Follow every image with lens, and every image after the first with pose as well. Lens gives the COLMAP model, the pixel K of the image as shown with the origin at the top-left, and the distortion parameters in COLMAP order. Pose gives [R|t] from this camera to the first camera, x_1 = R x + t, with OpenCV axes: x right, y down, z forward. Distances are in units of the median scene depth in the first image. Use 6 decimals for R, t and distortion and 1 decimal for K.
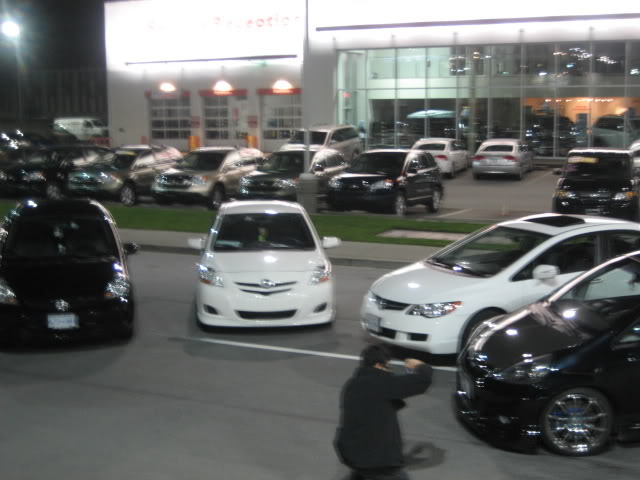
lens RADIAL K [[951.0, 0, 320.0], [0, 951.0, 240.0], [0, 0, 1]] dist [-0.105174, 0.011574]
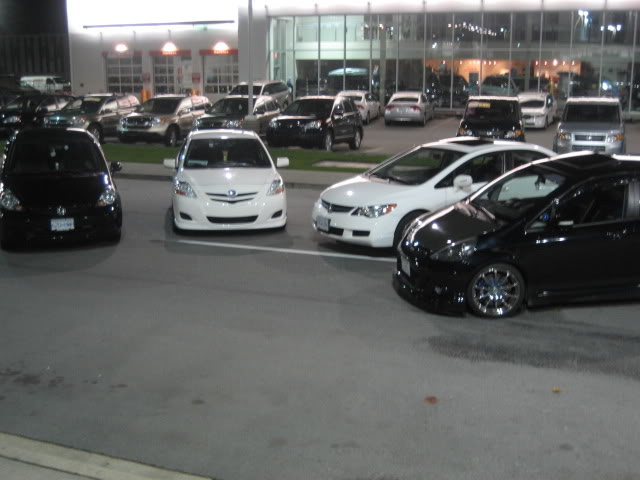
lens RADIAL K [[802.4, 0, 320.0], [0, 802.4, 240.0], [0, 0, 1]] dist [-0.124743, 0.078969]
pose [[0.995739, -0.006057, 0.092020, -0.018793], [-0.000161, 0.997725, 0.067413, 0.017001], [-0.092219, -0.067141, 0.993473, -0.010740]]
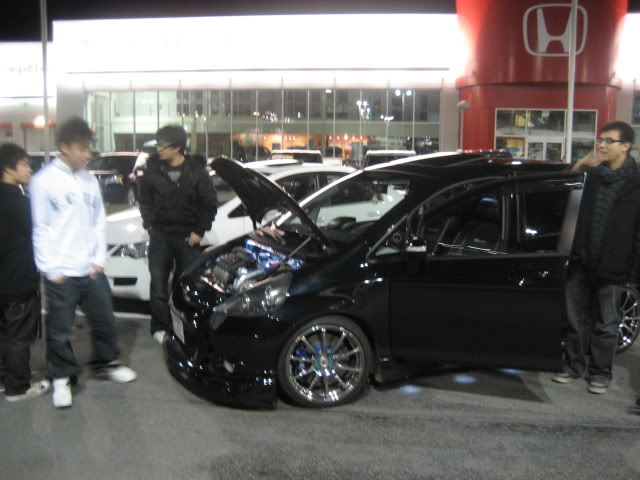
lens RADIAL K [[655.3, 0, 320.0], [0, 655.3, 240.0], [0, 0, 1]] dist [-0.083466, 0.009141]
pose [[0.940908, -0.019334, 0.338111, 0.029236], [0.026744, 0.999493, -0.017271, 0.032885], [-0.337606, 0.025292, 0.940948, 0.158810]]
